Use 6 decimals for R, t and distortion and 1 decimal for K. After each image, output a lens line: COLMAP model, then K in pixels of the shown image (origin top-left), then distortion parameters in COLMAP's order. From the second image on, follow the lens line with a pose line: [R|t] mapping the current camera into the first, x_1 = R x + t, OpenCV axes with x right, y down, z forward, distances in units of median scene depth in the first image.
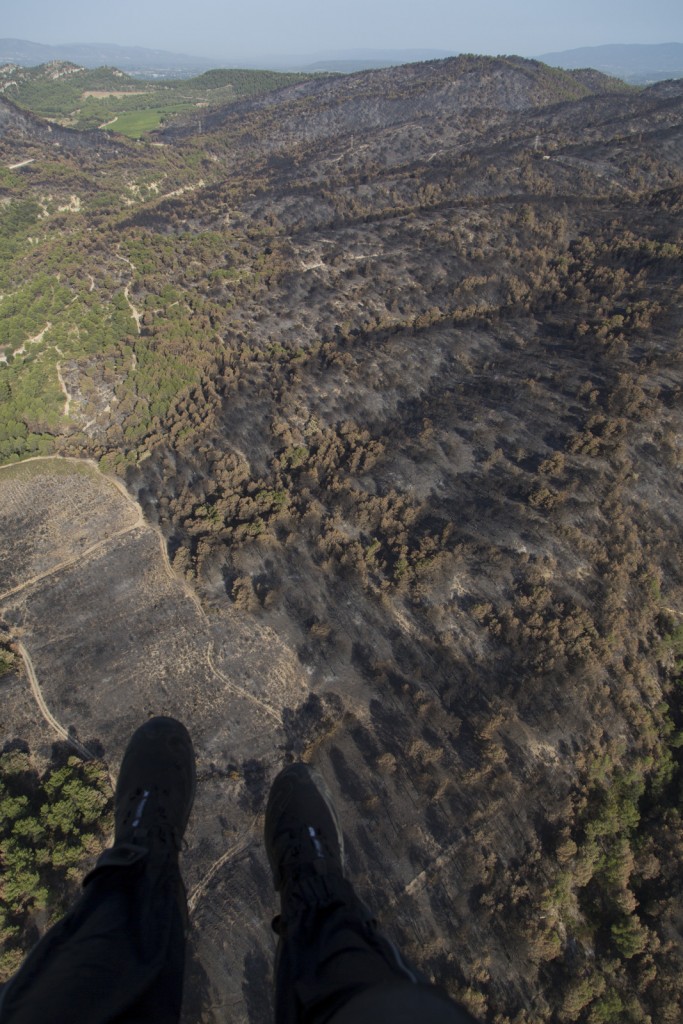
lens RADIAL K [[683.7, 0, 339.6], [0, 683.7, 513.3], [0, 0, 1]] dist [0.011411, 0.003686]
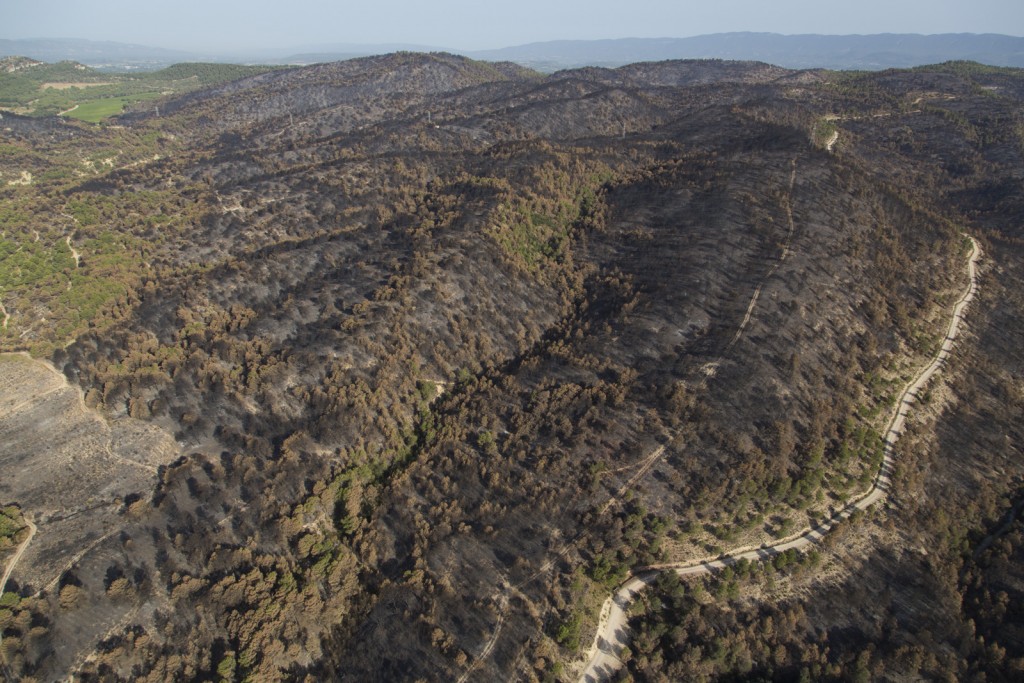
lens RADIAL K [[683.7, 0, 515.2], [0, 683.7, 339.7], [0, 0, 1]] dist [0.011411, 0.003686]
pose [[0.967466, -0.102657, 0.231238, 0.170251], [0.143513, 0.975384, -0.167424, 0.184430], [-0.208358, 0.195163, 0.958383, -0.315296]]
